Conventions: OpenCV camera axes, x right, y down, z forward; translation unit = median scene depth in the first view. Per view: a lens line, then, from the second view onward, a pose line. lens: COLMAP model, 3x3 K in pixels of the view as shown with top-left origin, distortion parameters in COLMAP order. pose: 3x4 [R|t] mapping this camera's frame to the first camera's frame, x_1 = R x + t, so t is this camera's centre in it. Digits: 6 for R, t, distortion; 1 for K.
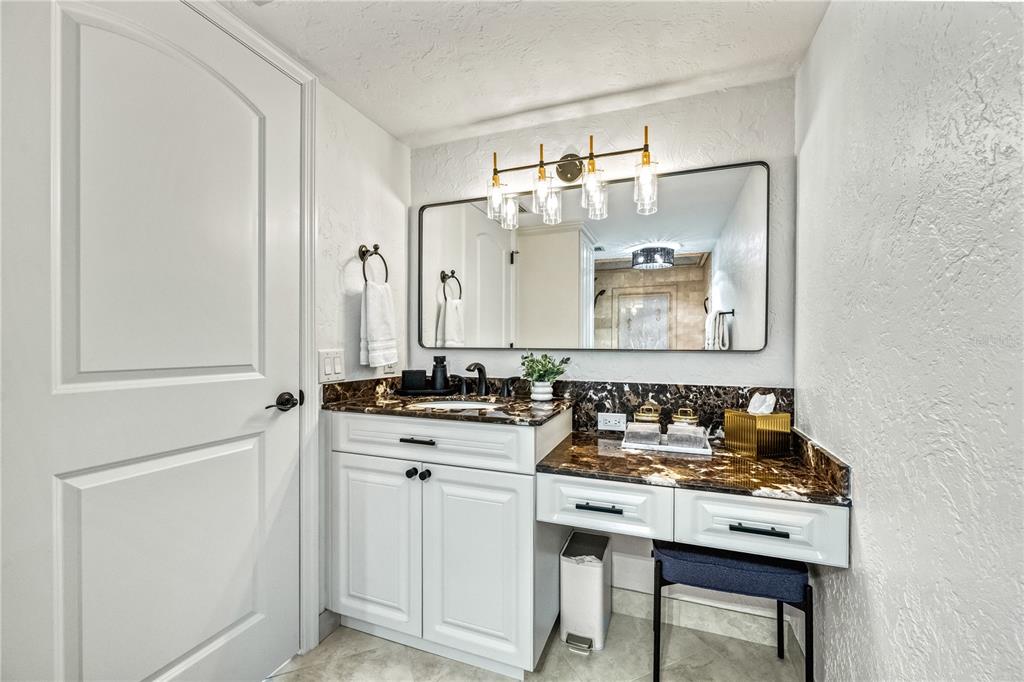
lens RADIAL K [[407.1, 0, 517.9], [0, 407.1, 347.1], [0, 0, 1]] dist [-0.004861, 0.000274]
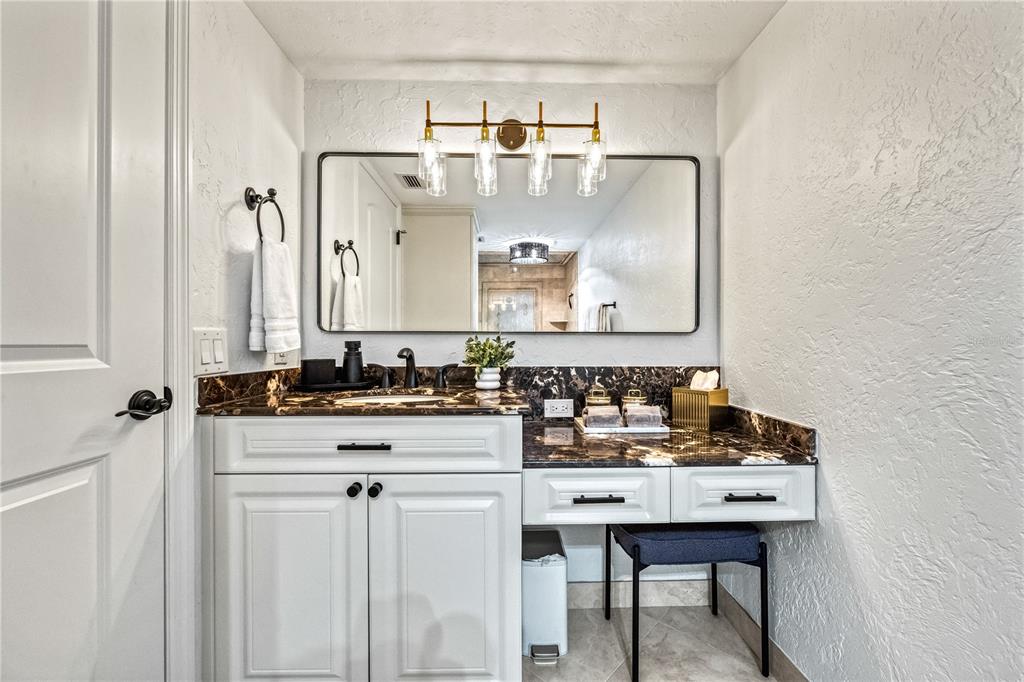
lens RADIAL K [[407.1, 0, 513.9], [0, 407.1, 342.8], [0, 0, 1]] dist [-0.004861, 0.000274]
pose [[0.930225, -0.003288, 0.366975, -0.233862], [0.005566, 0.999971, -0.005150, 0.038113], [-0.366948, 0.006833, 0.930216, 0.169245]]
